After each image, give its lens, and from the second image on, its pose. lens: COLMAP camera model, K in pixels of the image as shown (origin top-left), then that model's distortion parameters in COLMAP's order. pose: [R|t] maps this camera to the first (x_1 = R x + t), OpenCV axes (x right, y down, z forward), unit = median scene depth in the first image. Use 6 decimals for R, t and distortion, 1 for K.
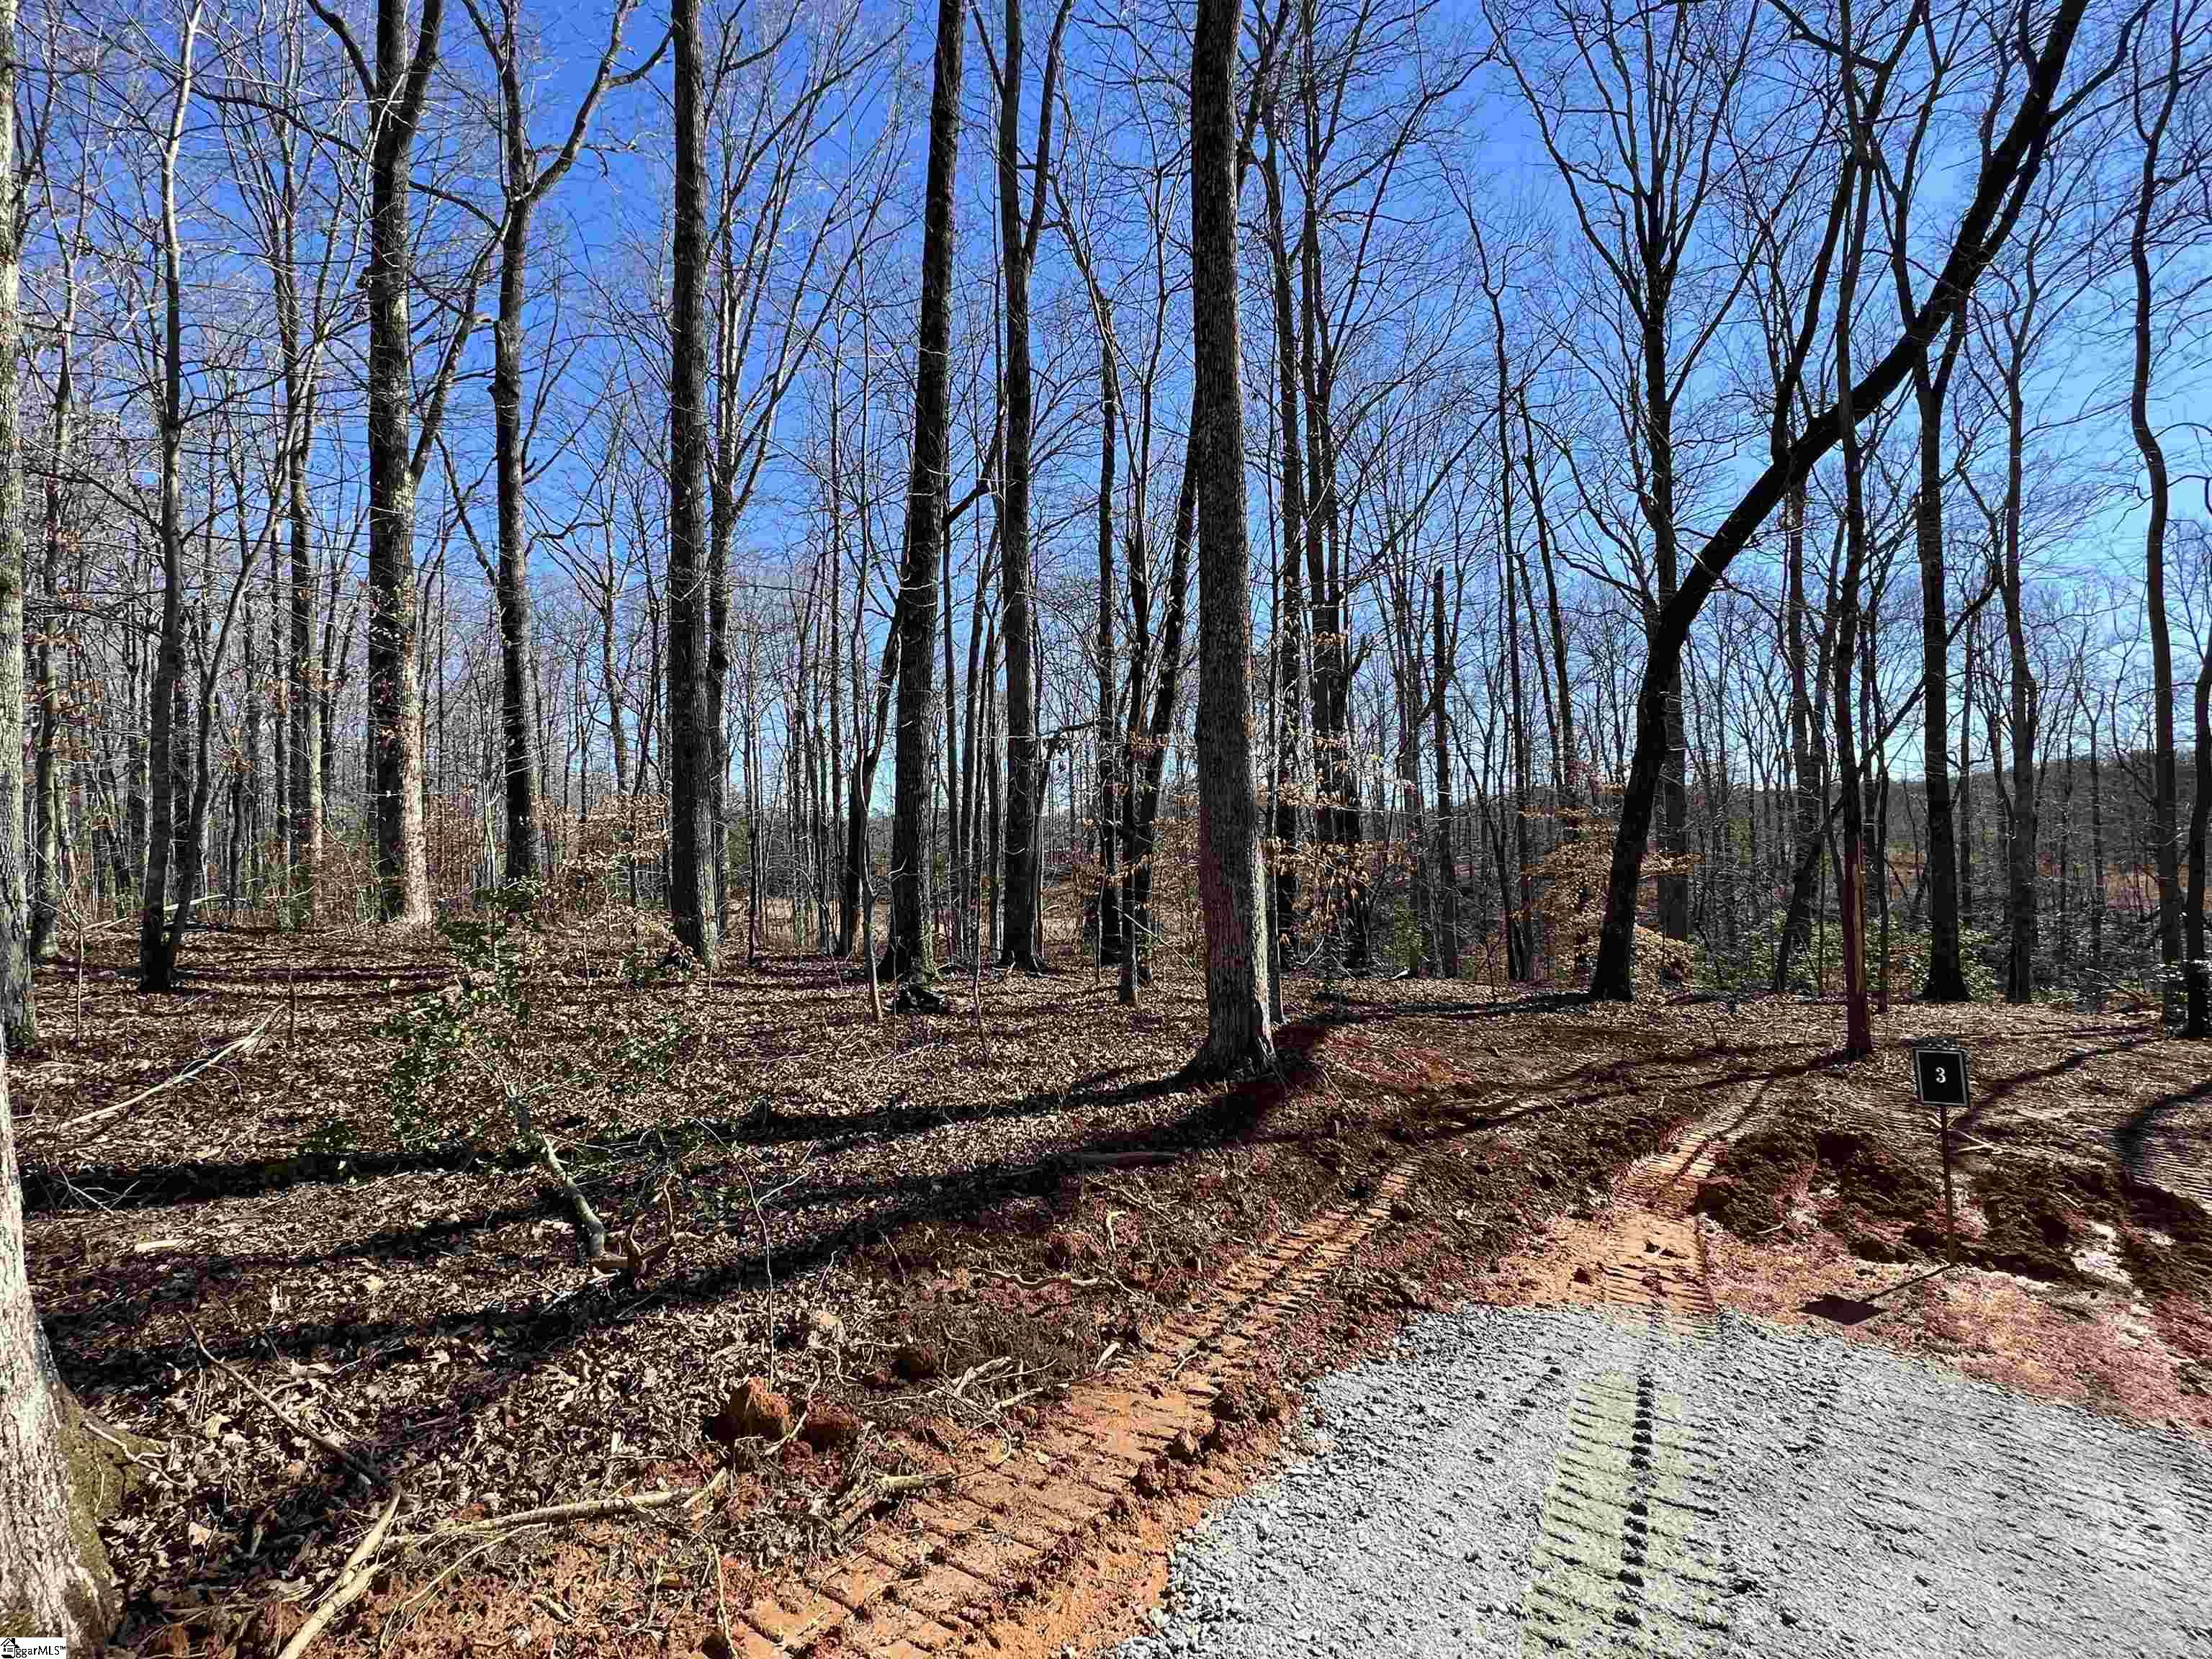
lens RADIAL K [[982.9, 0, 1106.0], [0, 982.9, 829.5], [0, 0, 1]] dist [-0.003137, 0.000794]
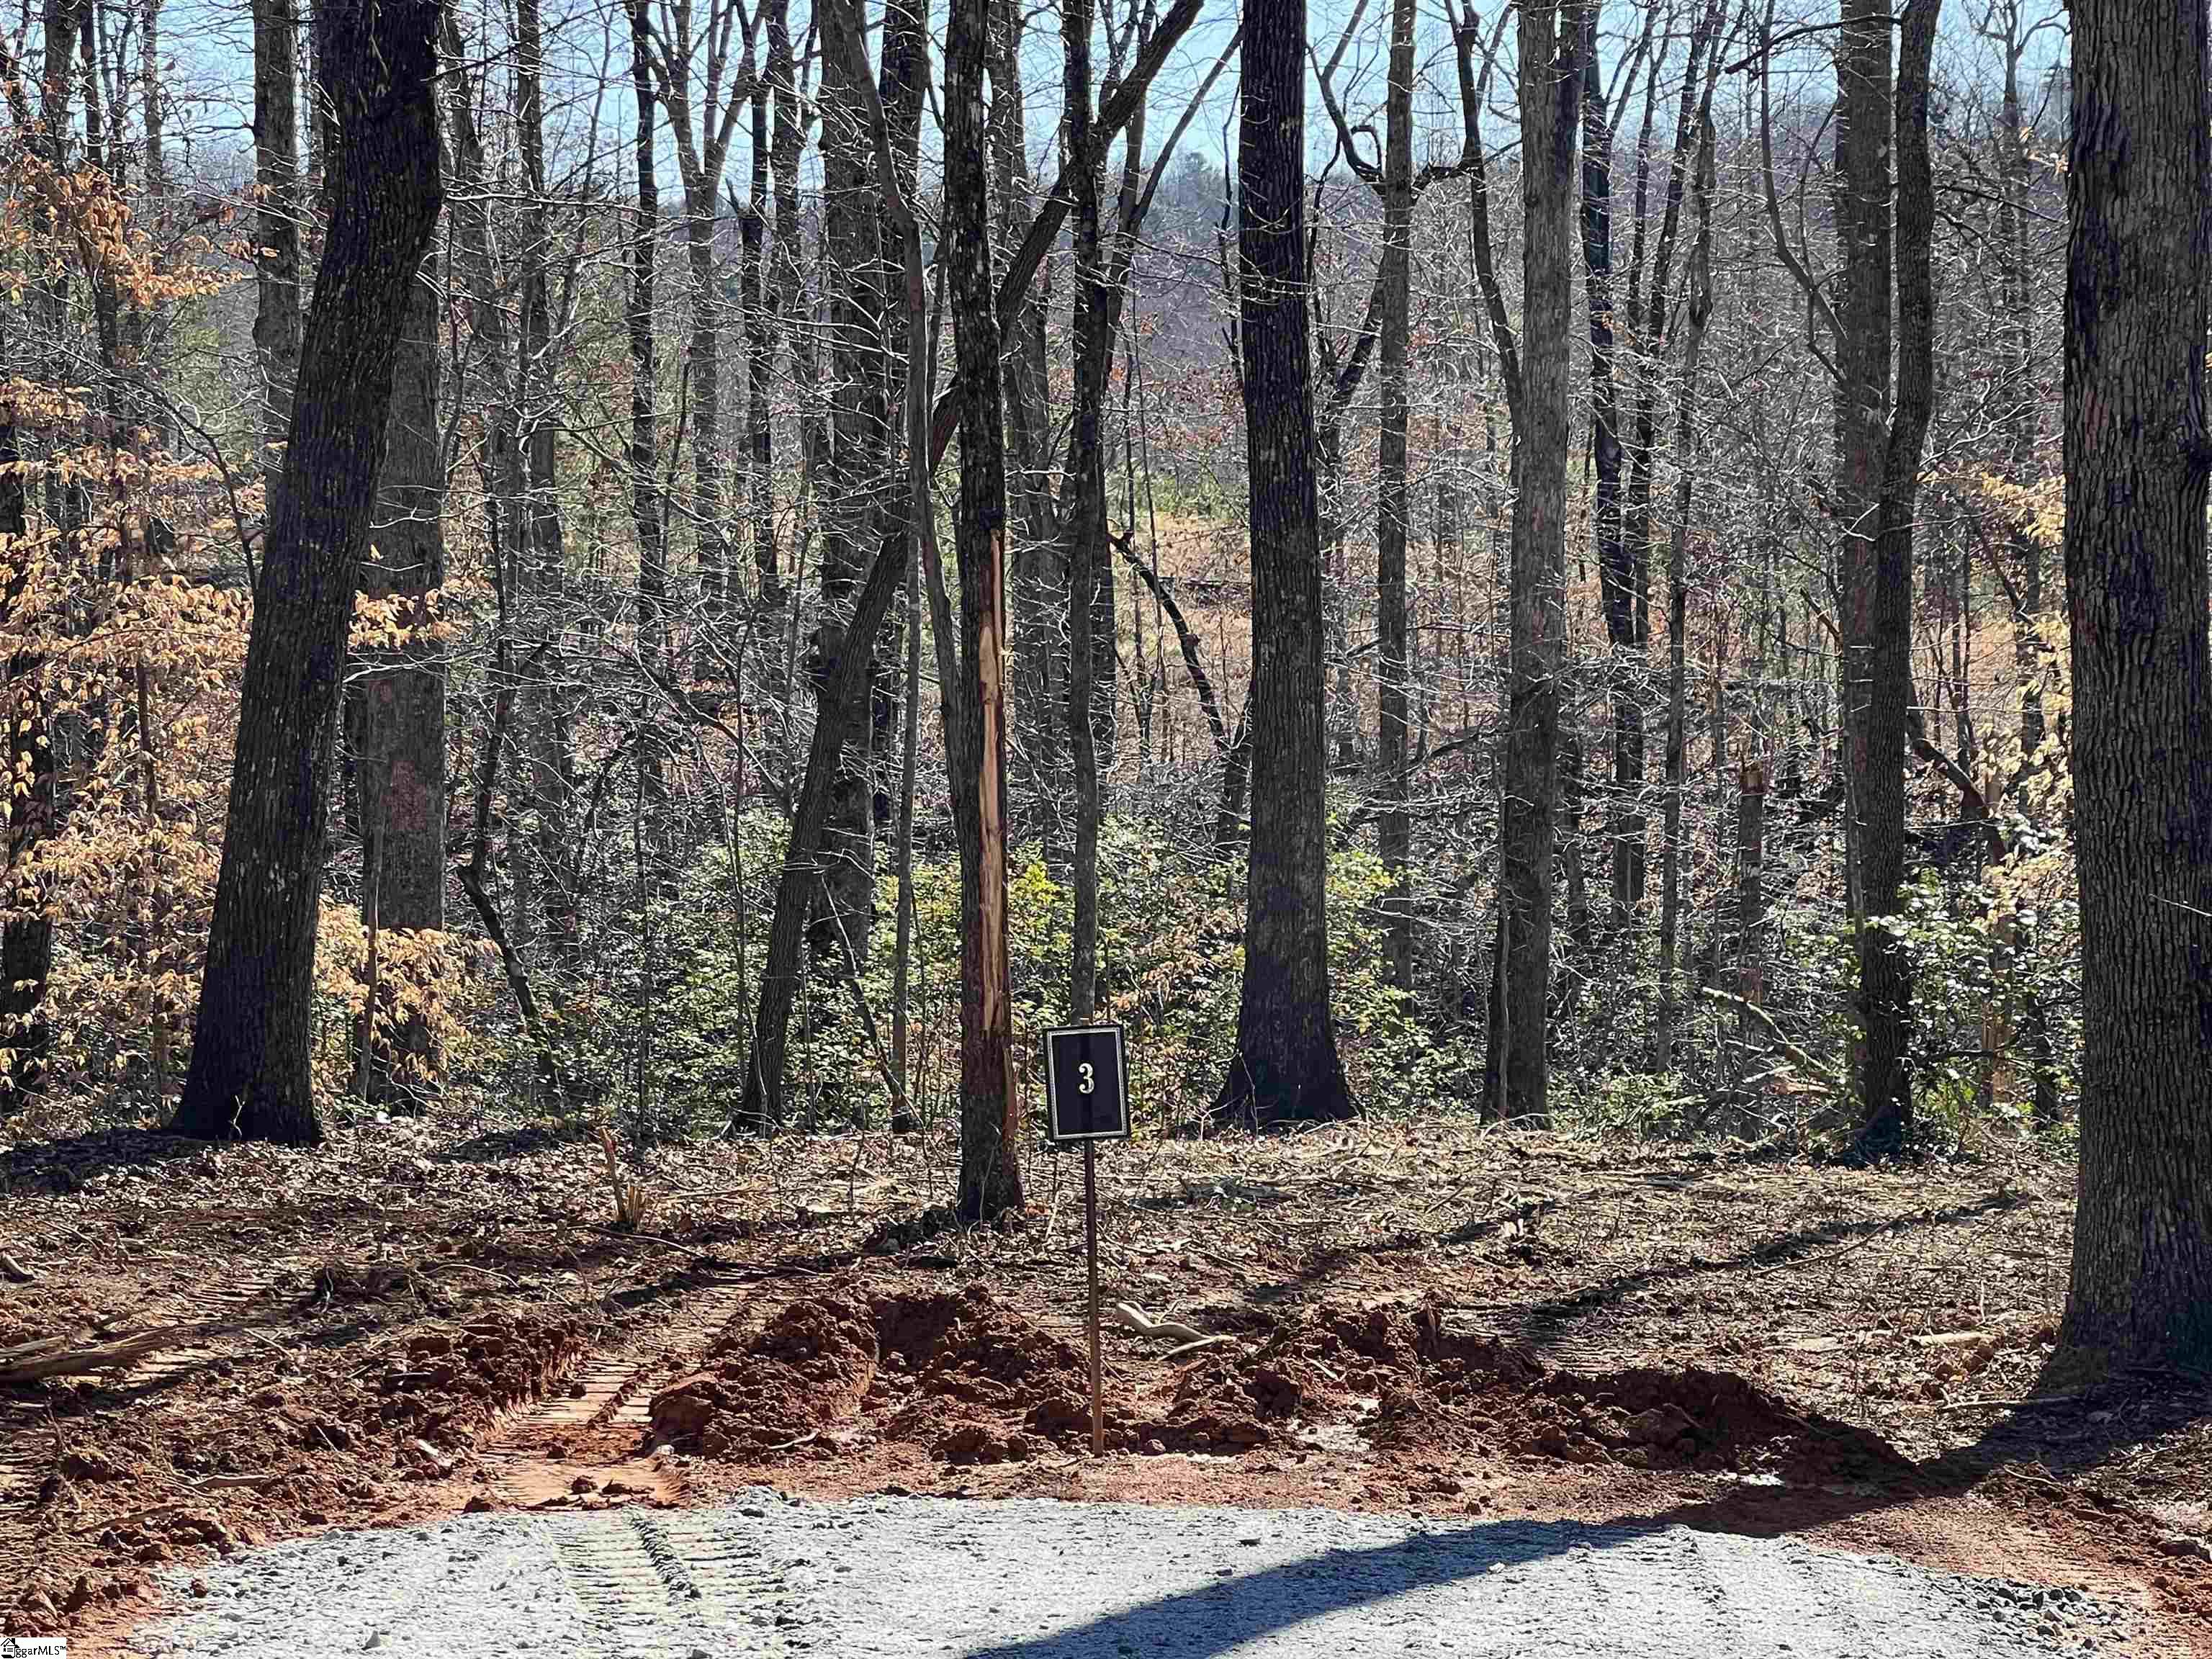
lens RADIAL K [[6207.3, 0, 1106.0], [0, 6207.3, 829.5], [0, 0, 1]] dist [0.052731, 0.717292]
pose [[0.790007, -0.026957, 0.612505, -0.329003], [-0.017164, 0.997669, 0.066046, -0.025181], [-0.612858, -0.062689, 0.787702, -0.456949]]
